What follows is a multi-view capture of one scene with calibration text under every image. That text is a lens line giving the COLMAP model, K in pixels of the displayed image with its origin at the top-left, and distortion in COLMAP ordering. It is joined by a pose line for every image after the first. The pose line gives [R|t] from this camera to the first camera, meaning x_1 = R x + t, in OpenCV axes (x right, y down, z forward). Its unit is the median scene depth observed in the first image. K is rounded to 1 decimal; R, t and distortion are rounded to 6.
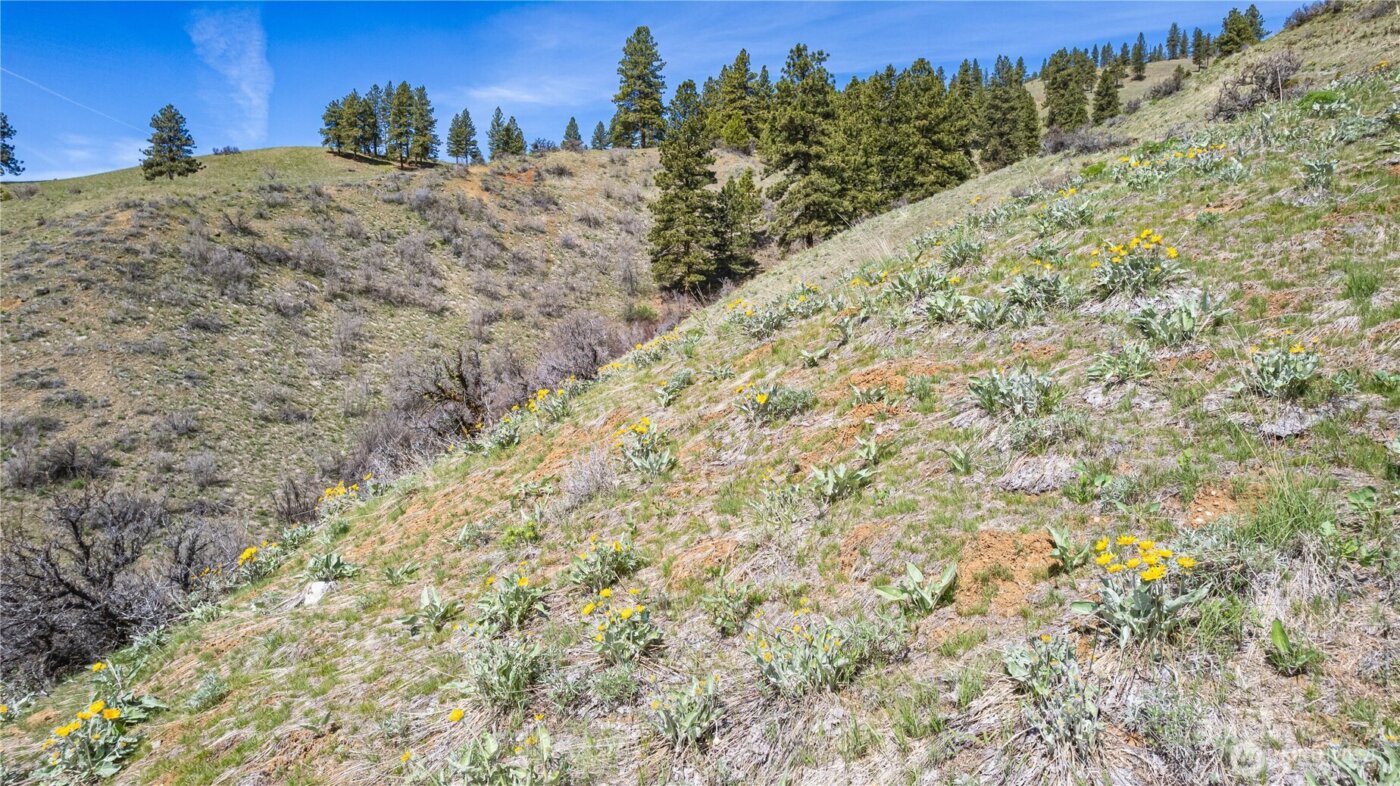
lens RADIAL K [[898.0, 0, 706.3], [0, 898.0, 424.4], [0, 0, 1]] dist [-0.077504, 0.088328]
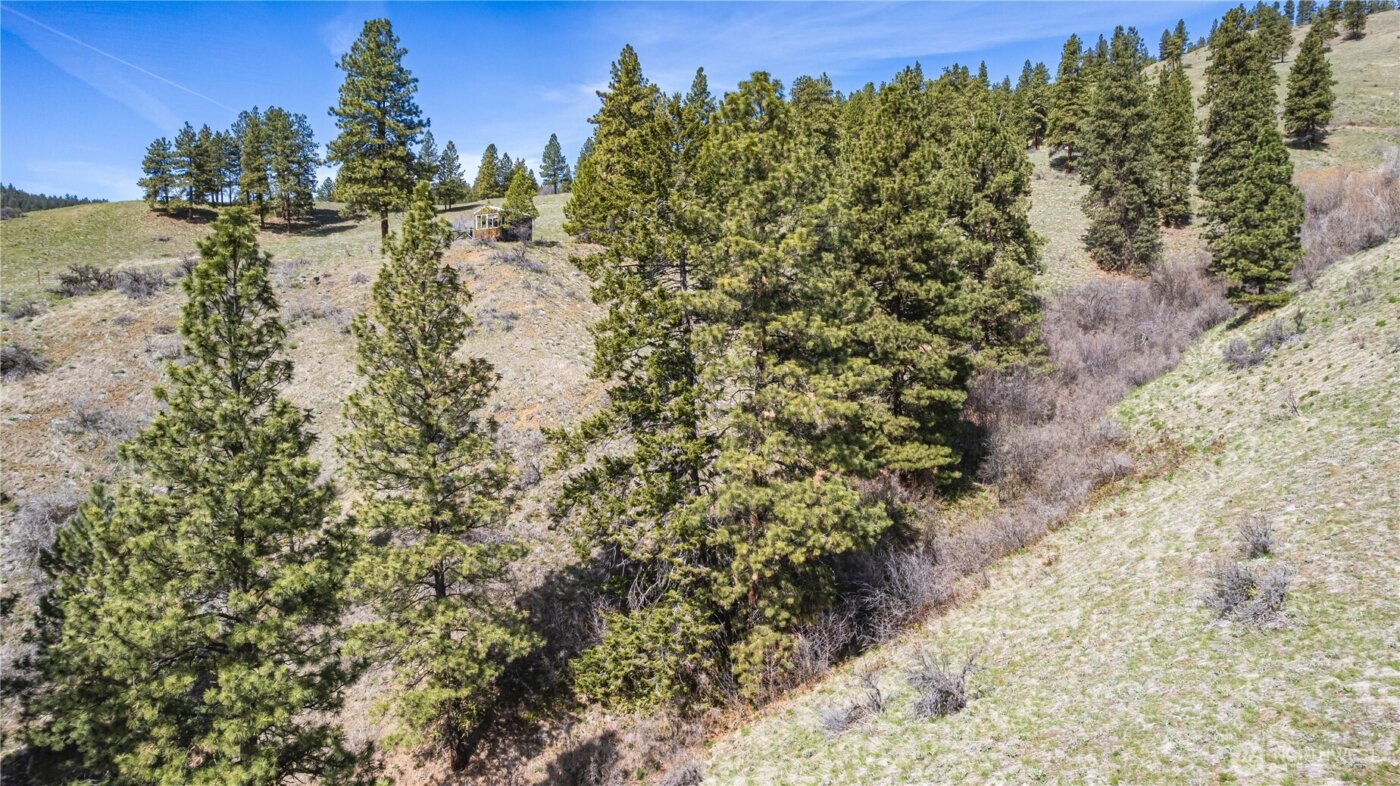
lens RADIAL K [[898.0, 0, 701.3], [0, 898.0, 401.1], [0, 0, 1]] dist [-0.077504, 0.088328]
pose [[0.986484, 0.011330, -0.163466, 0.133738], [-0.012112, 0.999919, -0.003788, -0.138900], [0.163410, 0.005716, 0.986542, 0.320395]]
